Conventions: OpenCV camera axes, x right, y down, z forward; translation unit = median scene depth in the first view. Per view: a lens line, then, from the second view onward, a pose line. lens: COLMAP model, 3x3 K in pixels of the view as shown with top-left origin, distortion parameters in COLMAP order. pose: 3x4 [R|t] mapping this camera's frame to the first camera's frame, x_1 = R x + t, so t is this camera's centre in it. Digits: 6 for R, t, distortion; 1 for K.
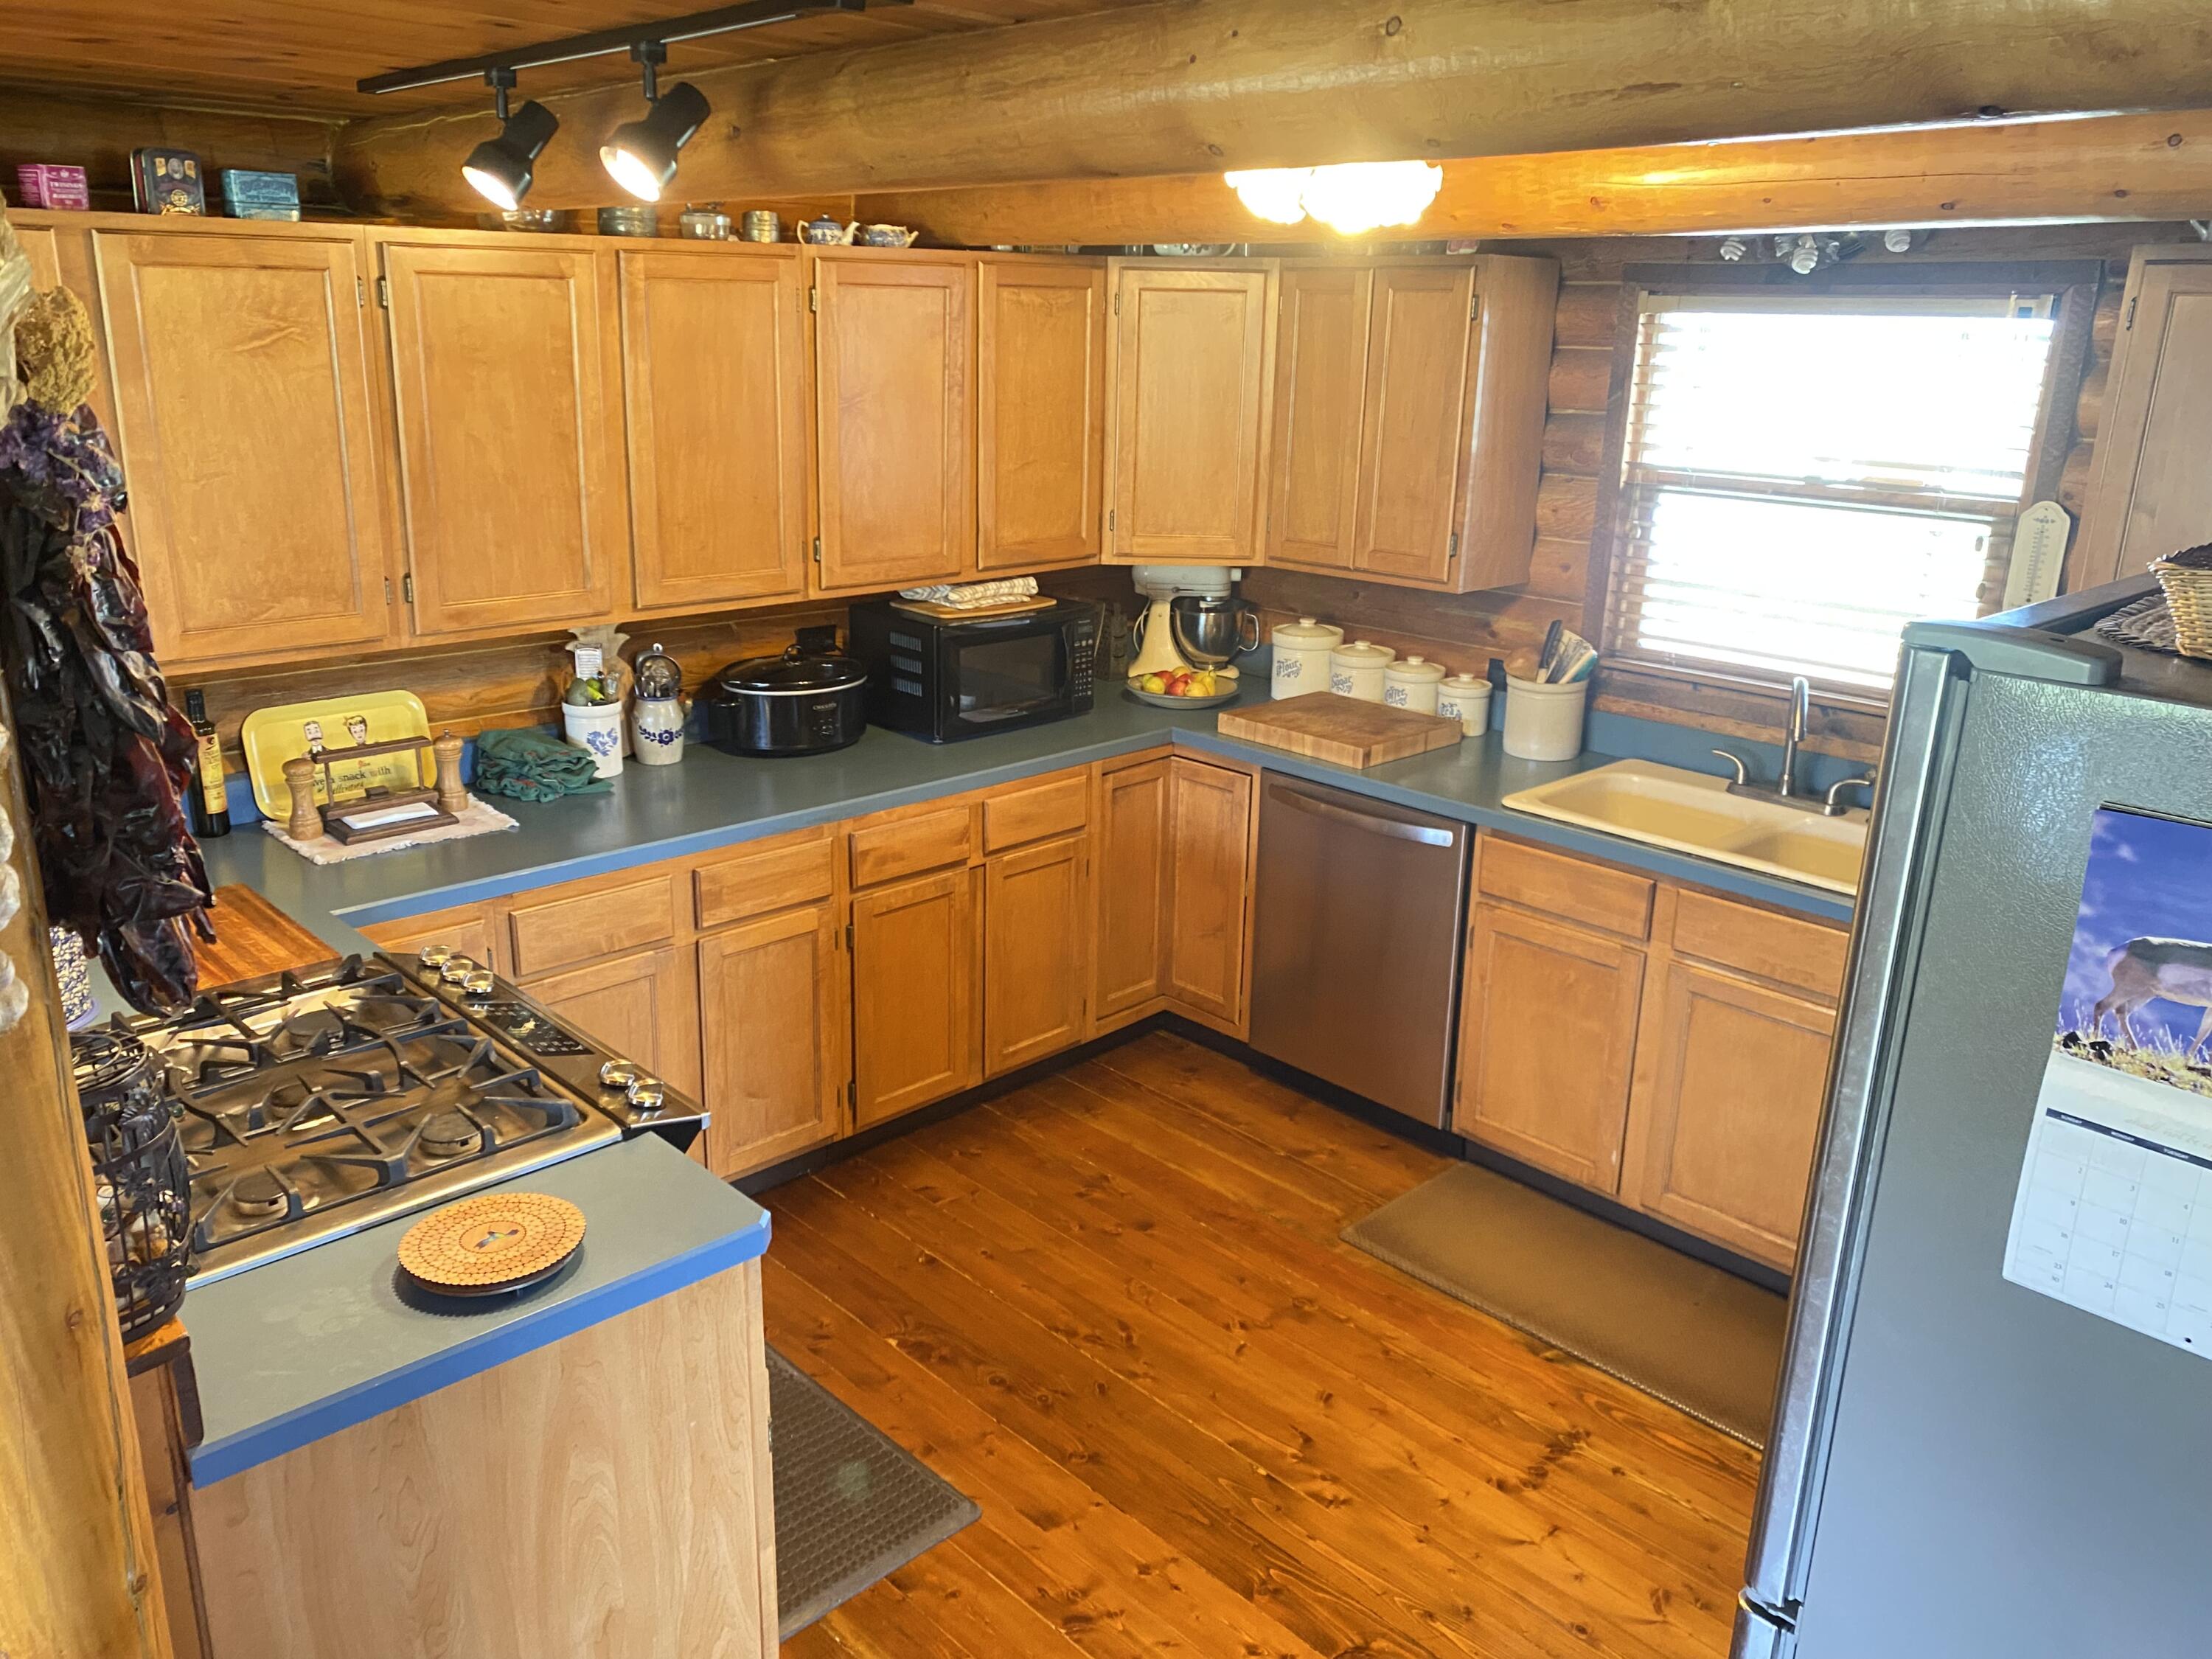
lens RADIAL K [[1705.6, 0, 1106.0], [0, 1705.6, 829.5], [0, 0, 1]] dist [-0.004012, -0.001961]
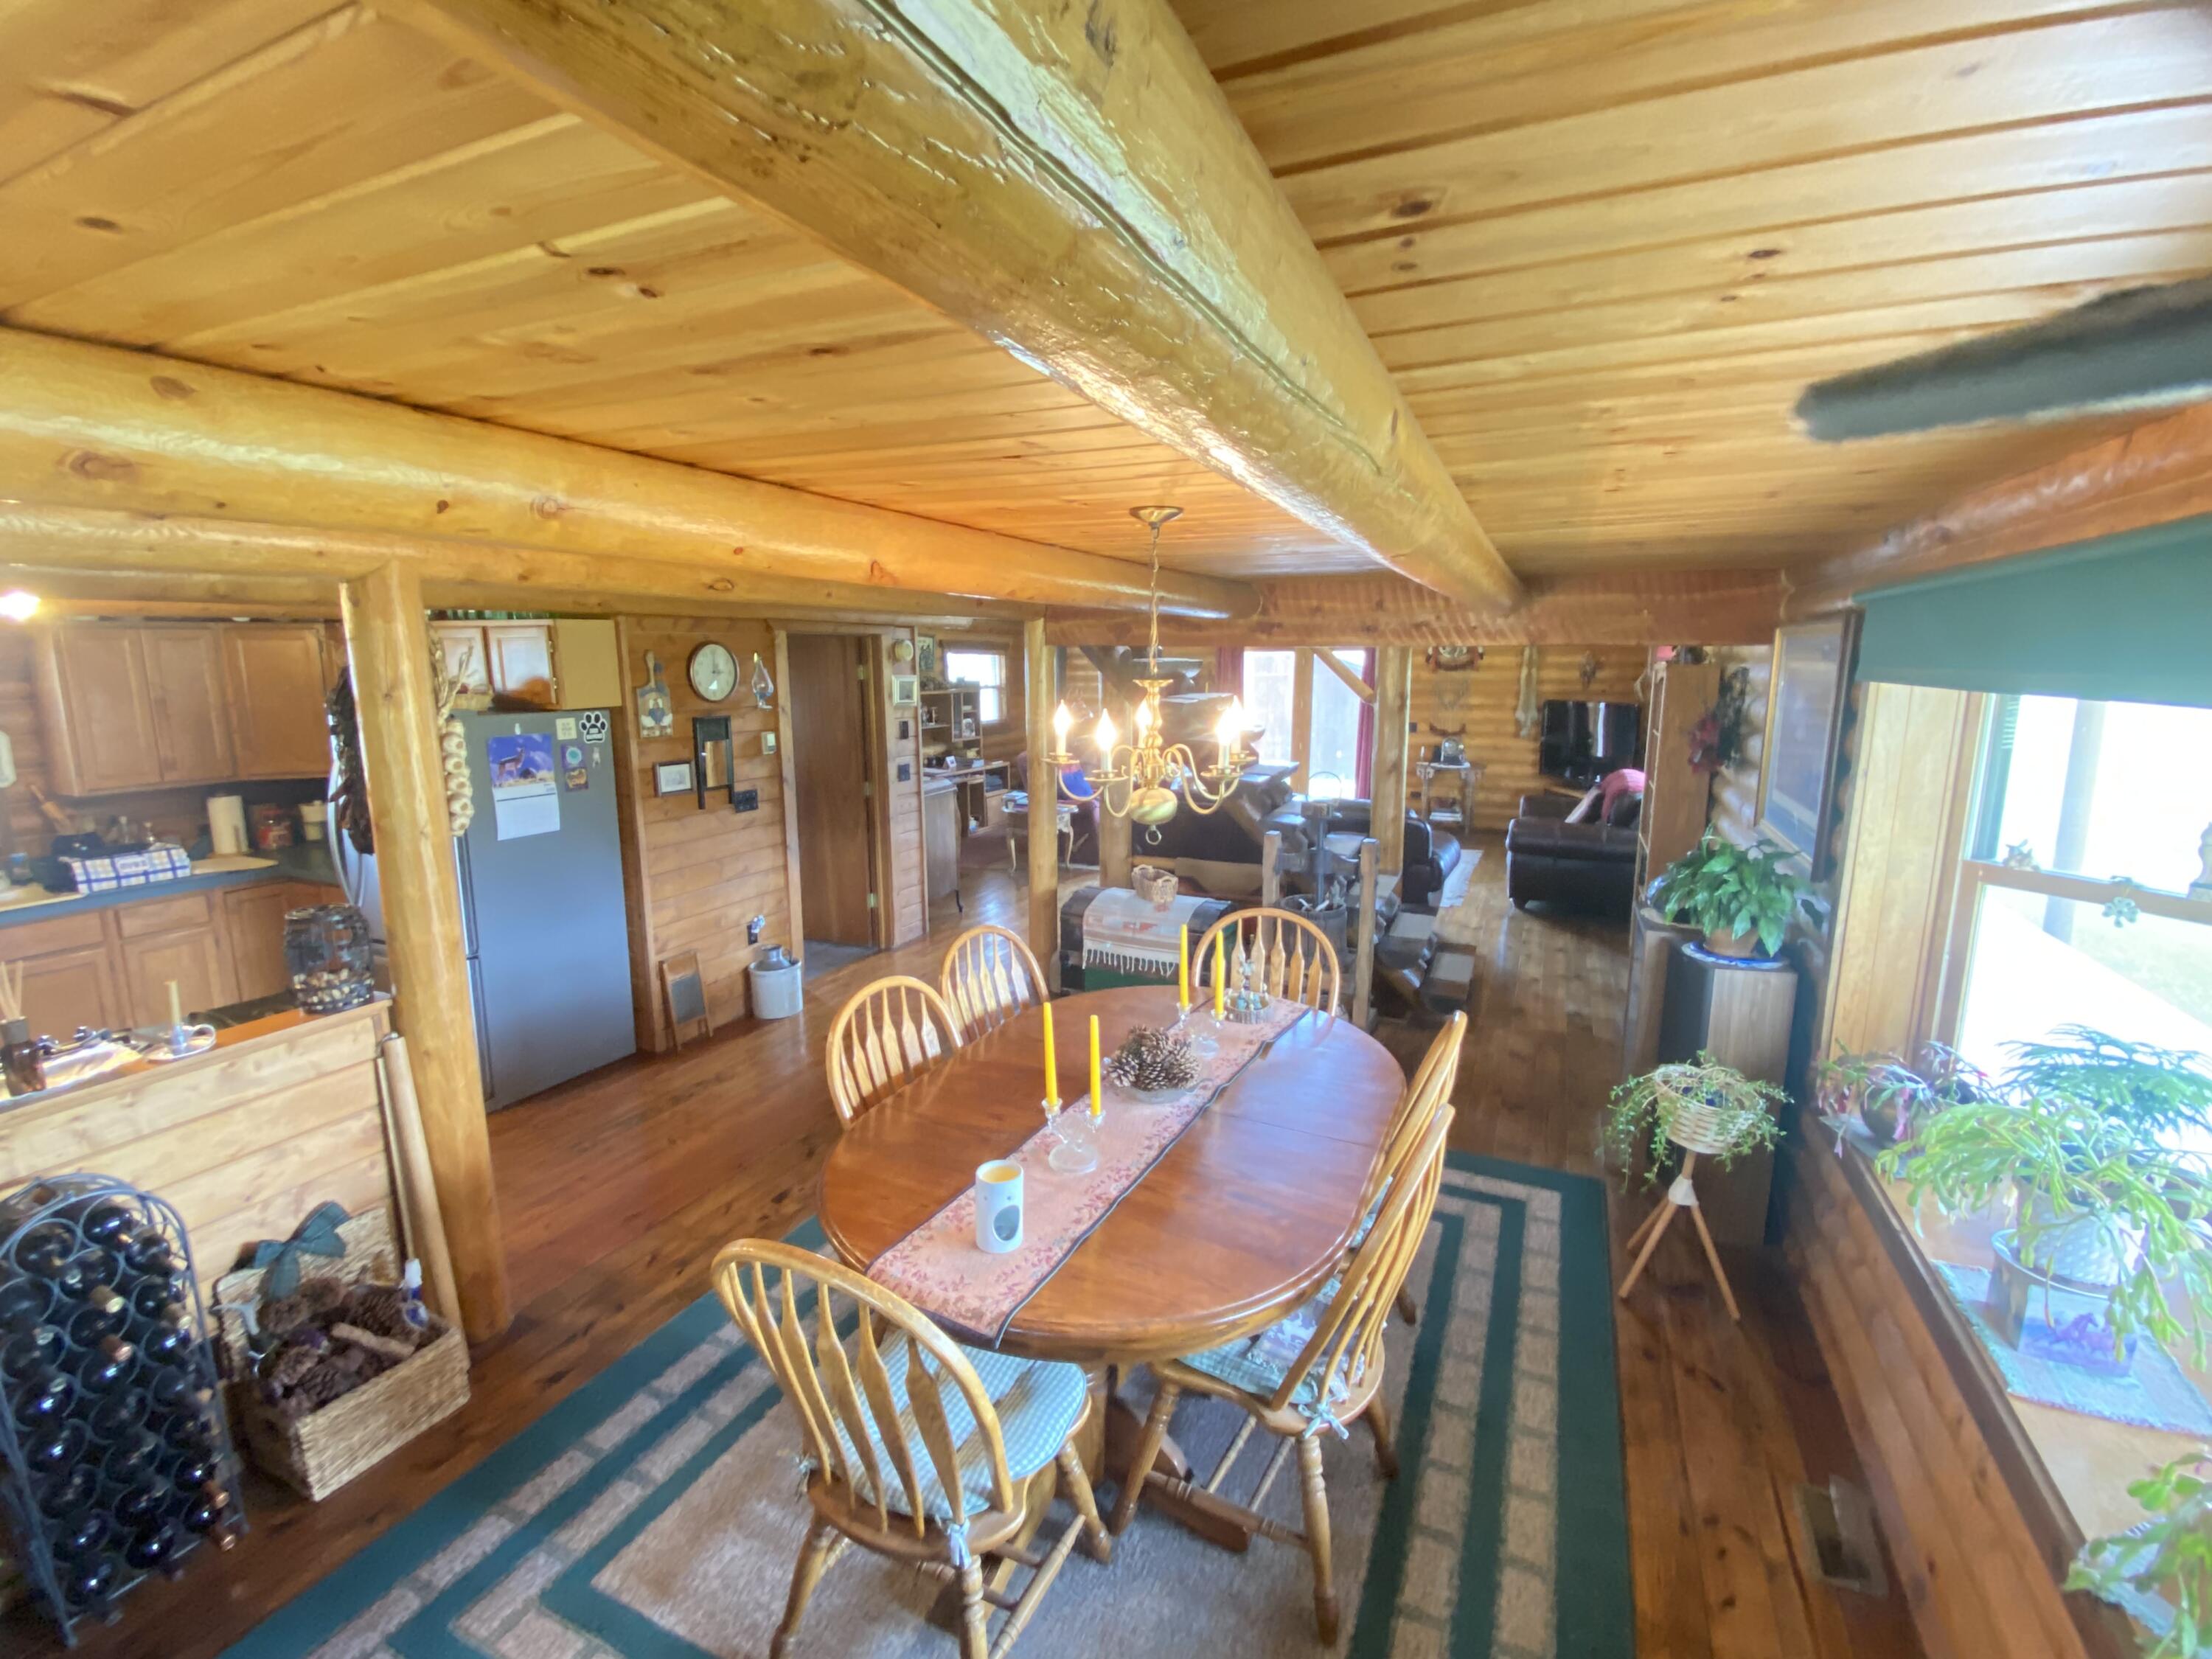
lens RADIAL K [[988.9, 0, 1106.0], [0, 988.9, 829.5], [0, 0, 1]] dist [-0.011312, -0.000324]
pose [[-0.392893, -0.169877, 0.903757, -1.100593], [0.265070, 0.920153, 0.288194, -0.046216], [-0.880553, 0.352788, -0.316492, 0.146936]]
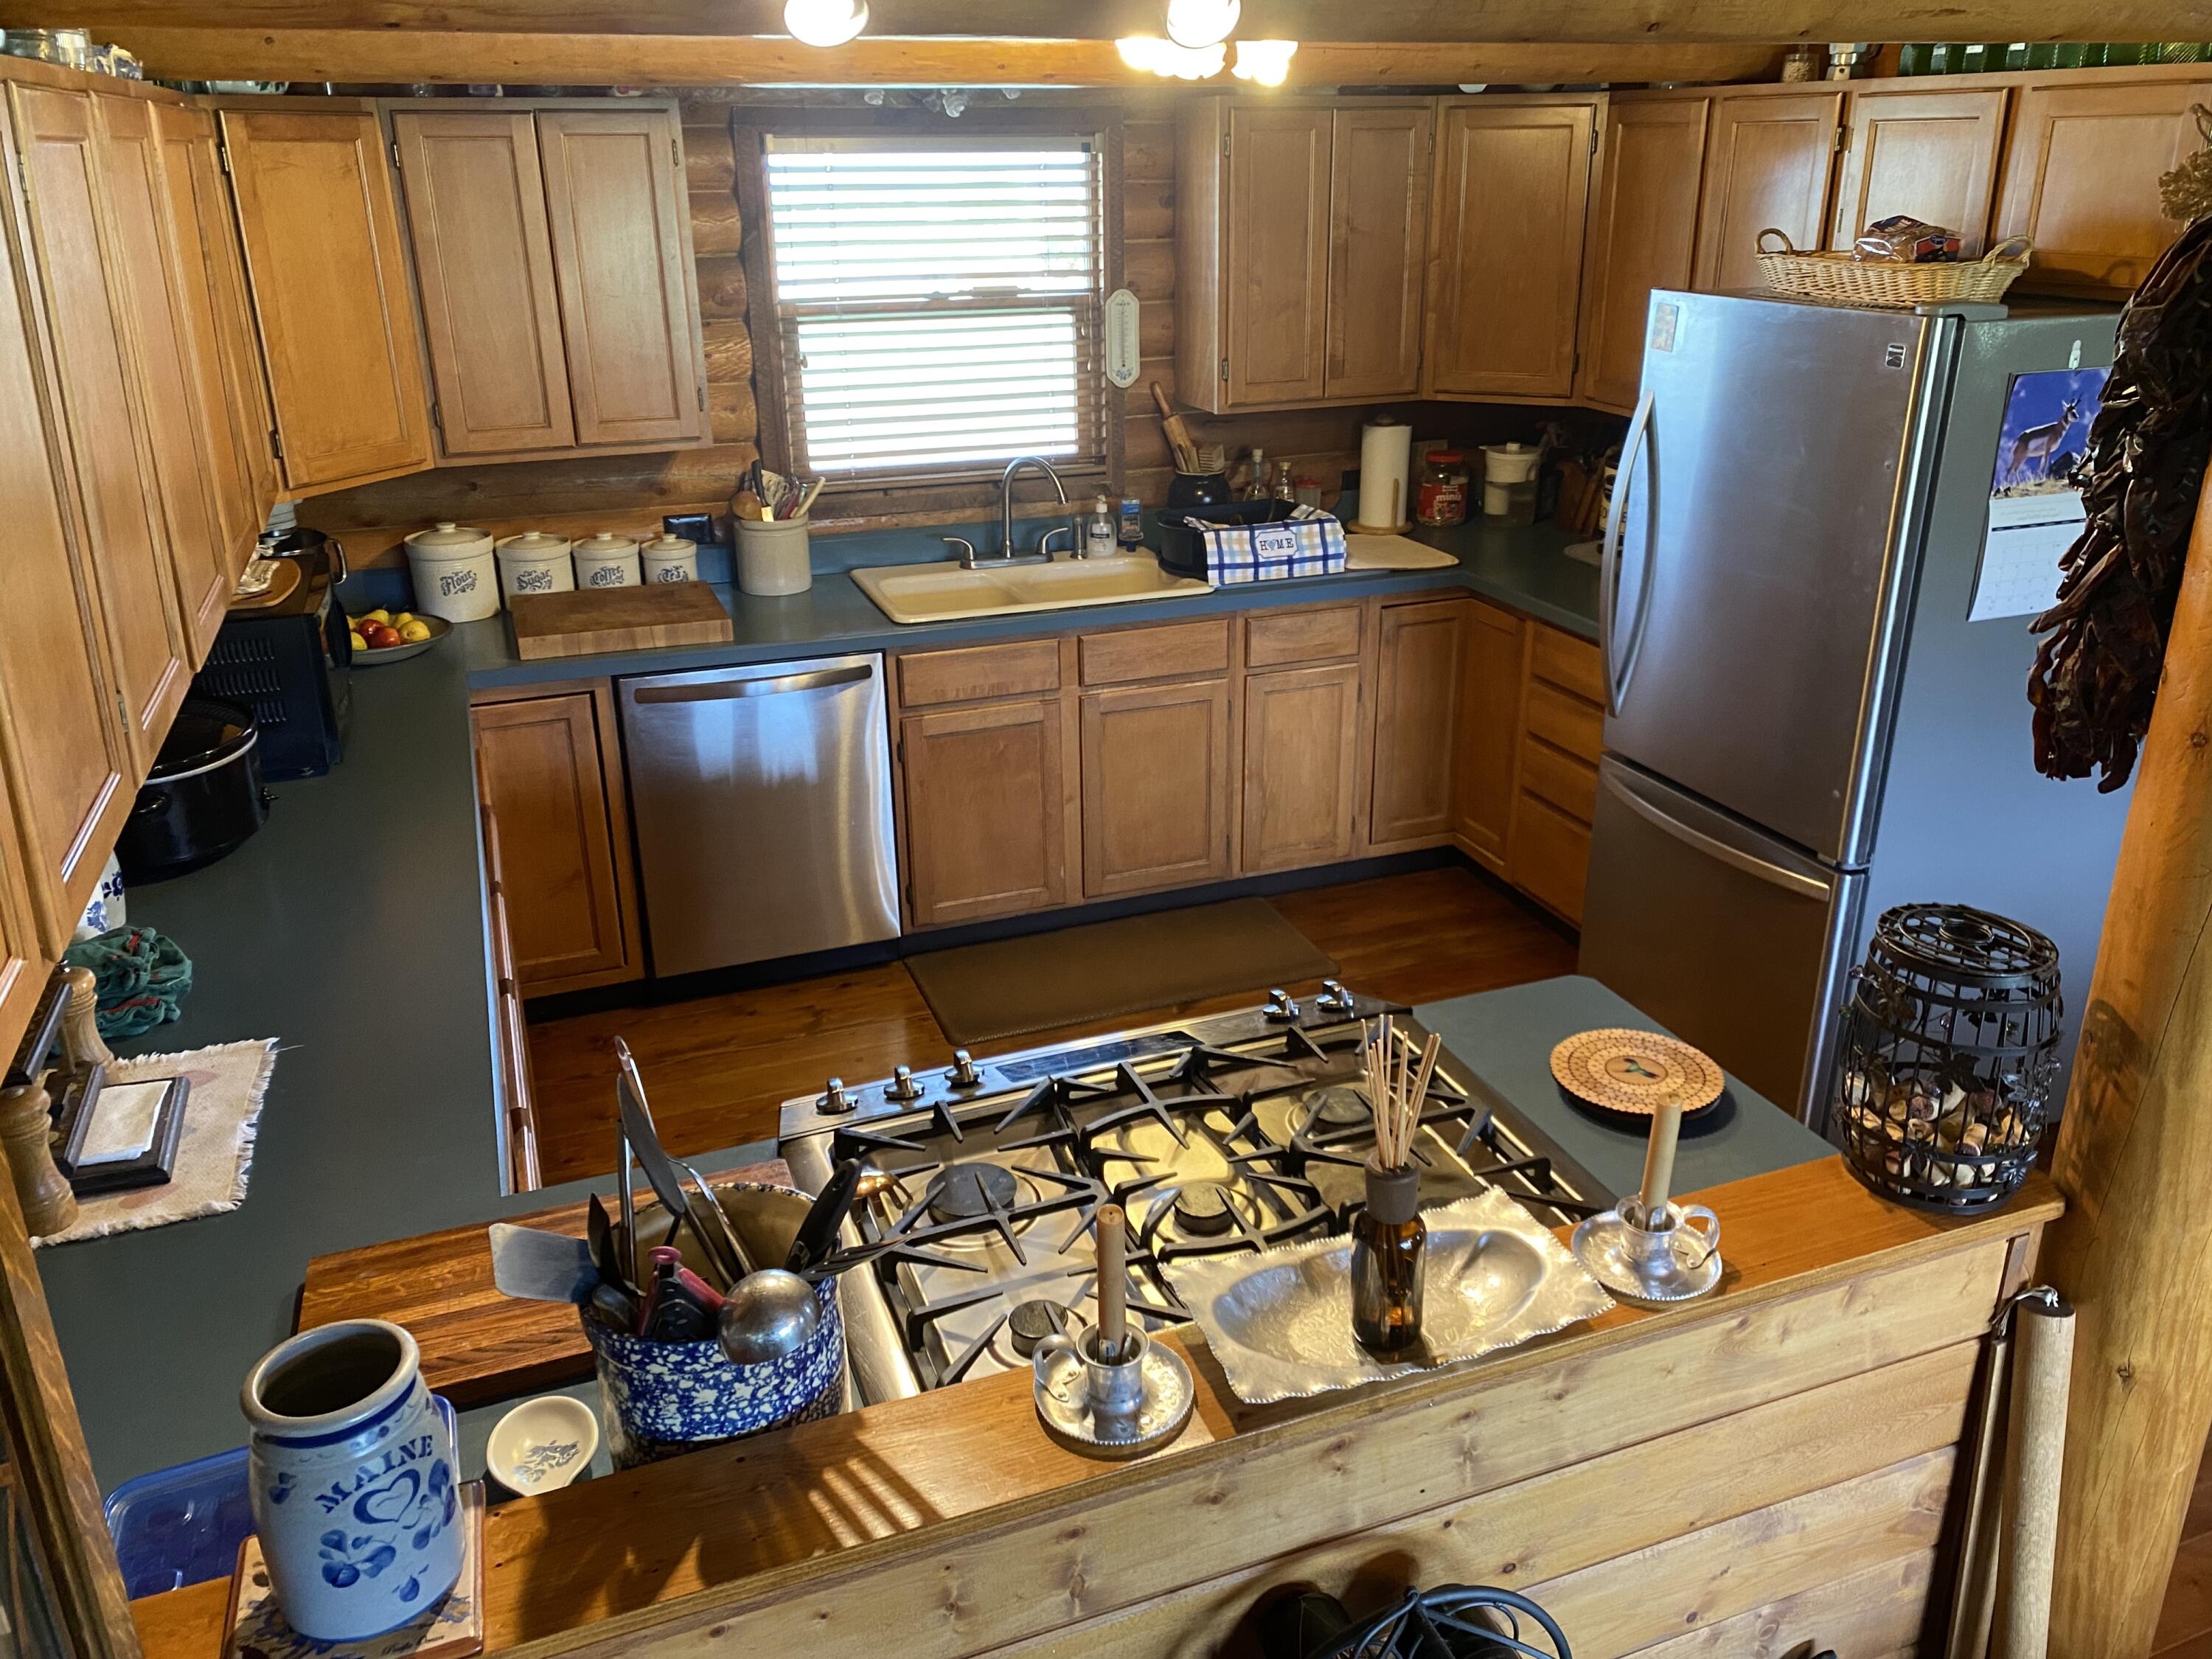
lens RADIAL K [[1705.6, 0, 1106.0], [0, 1705.6, 829.5], [0, 0, 1]] dist [-0.004012, -0.001961]
pose [[0.374128, -0.357328, 0.855772, -0.710415], [0.286276, 0.922219, 0.259918, -0.139978], [-0.882085, 0.147744, 0.447322, 0.428394]]
